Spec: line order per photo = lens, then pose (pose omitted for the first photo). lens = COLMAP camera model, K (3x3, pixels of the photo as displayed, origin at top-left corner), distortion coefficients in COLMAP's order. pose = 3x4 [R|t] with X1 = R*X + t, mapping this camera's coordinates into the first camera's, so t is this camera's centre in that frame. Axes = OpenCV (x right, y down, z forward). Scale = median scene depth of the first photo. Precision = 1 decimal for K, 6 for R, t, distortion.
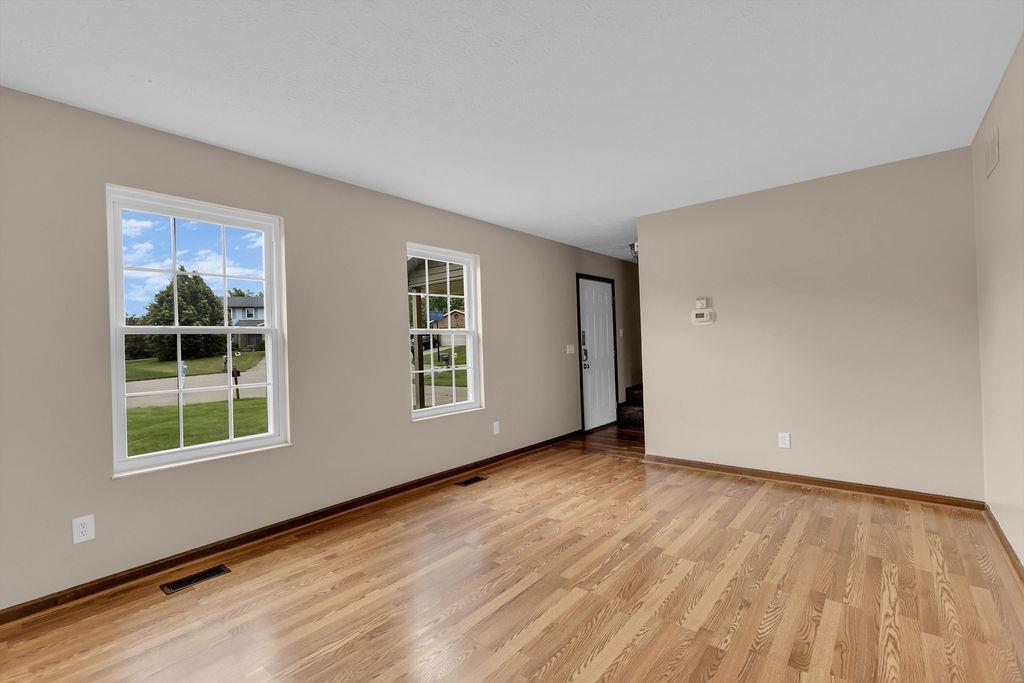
lens RADIAL K [[458.0, 0, 510.1], [0, 458.0, 339.7], [0, 0, 1]] dist [0.009116, -0.001510]
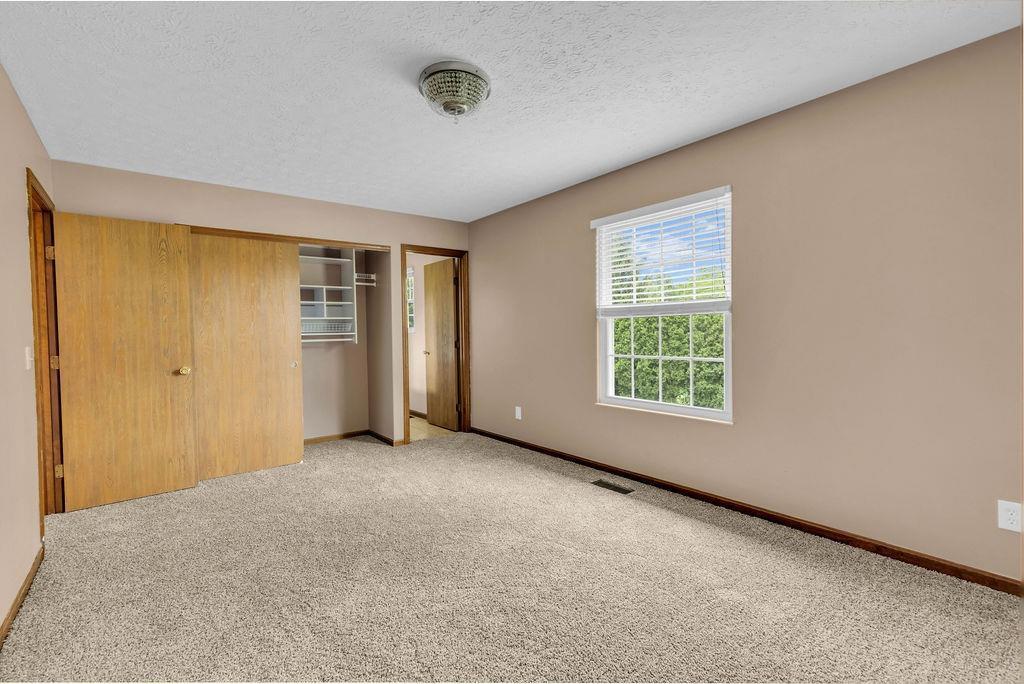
lens RADIAL K [[458.0, 0, 513.1], [0, 458.0, 347.8], [0, 0, 1]] dist [0.009116, -0.001510]
pose [[-0.198687, 0.051140, -0.978728, 0.771673], [0.020830, 0.998632, 0.047951, 0.005831], [0.979842, -0.010860, -0.199481, 0.994611]]
